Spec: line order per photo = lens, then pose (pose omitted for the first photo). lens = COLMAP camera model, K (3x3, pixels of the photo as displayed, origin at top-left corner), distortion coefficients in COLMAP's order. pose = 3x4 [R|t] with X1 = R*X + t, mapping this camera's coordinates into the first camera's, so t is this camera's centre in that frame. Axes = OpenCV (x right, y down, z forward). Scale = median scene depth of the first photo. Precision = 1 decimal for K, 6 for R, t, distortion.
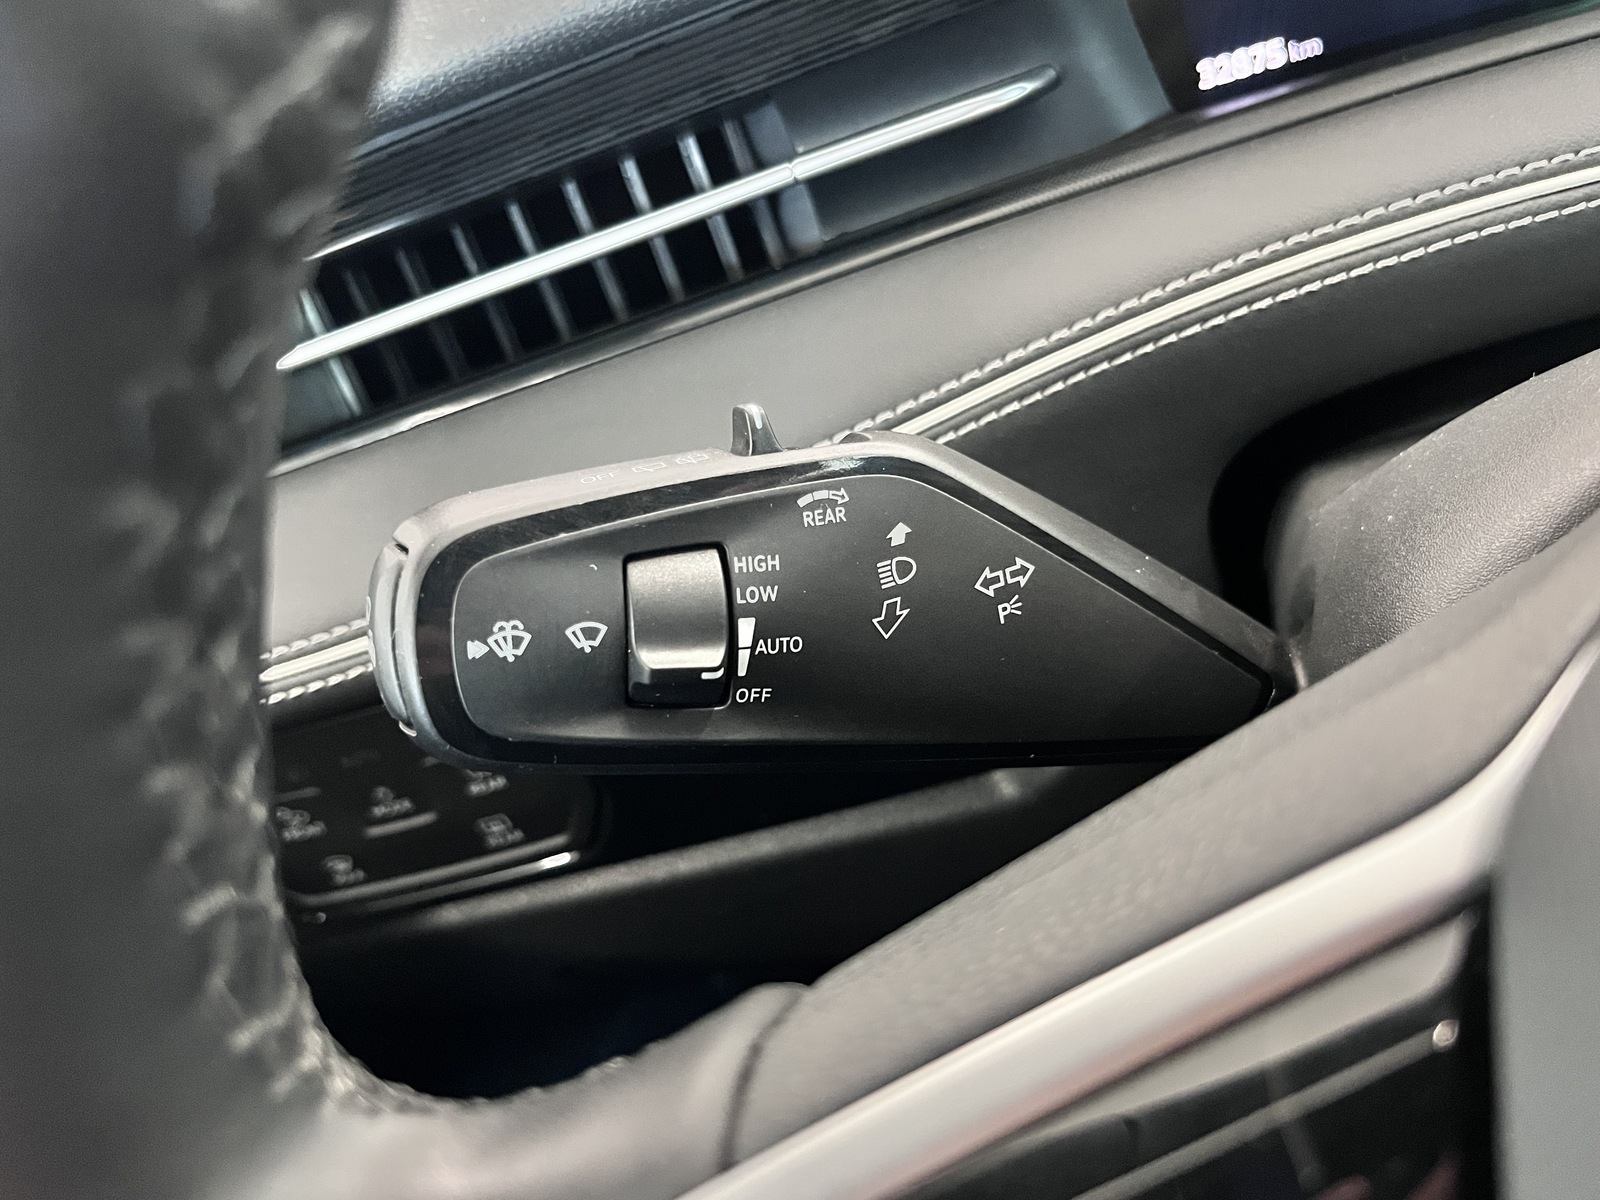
lens RADIAL K [[1195.9, 0, 802.5], [0, 1195.9, 600.8], [0, 0, 1]] dist [0.010350, -0.000171]
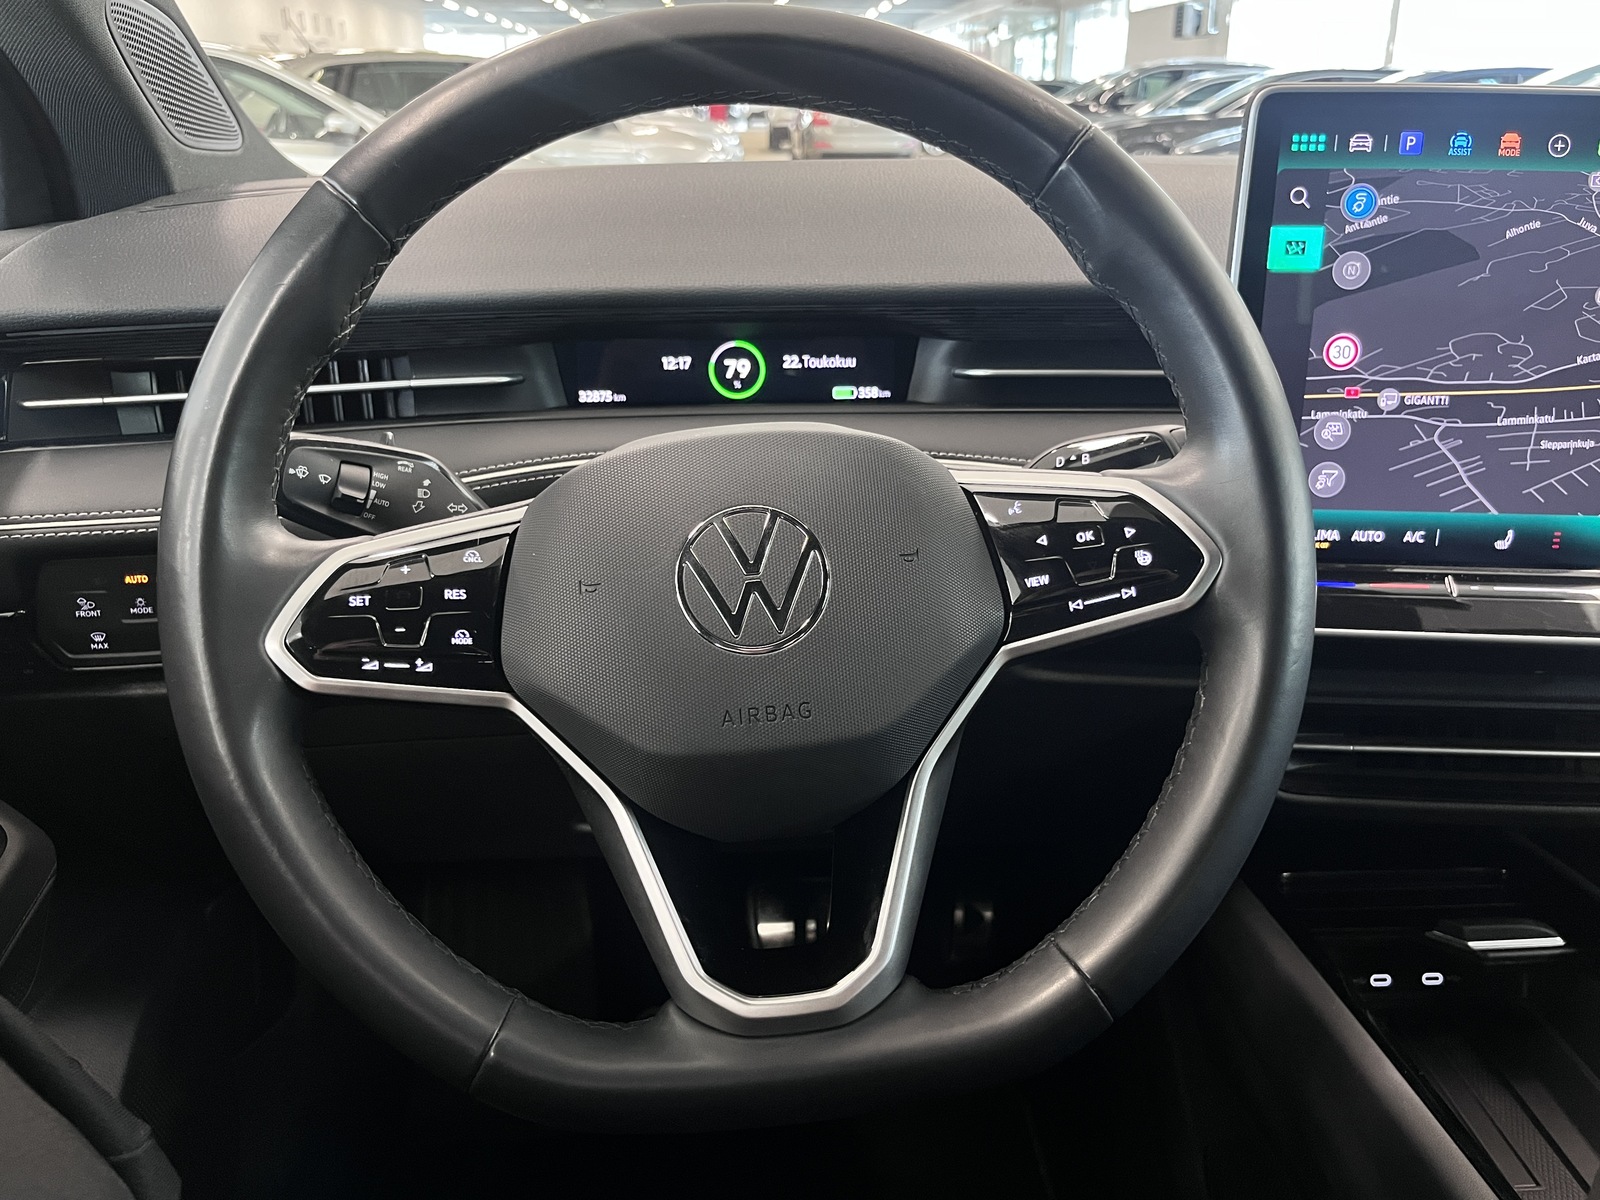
lens RADIAL K [[1257.4, 0, 802.4], [0, 1257.4, 593.9], [0, 0, 1]] dist [-0.004232, 0.001079]
pose [[0.912431, 0.221655, 0.344005, -0.091940], [-0.117487, 0.947108, -0.298637, 1.108842], [-0.392004, 0.232070, 0.890212, -2.312863]]
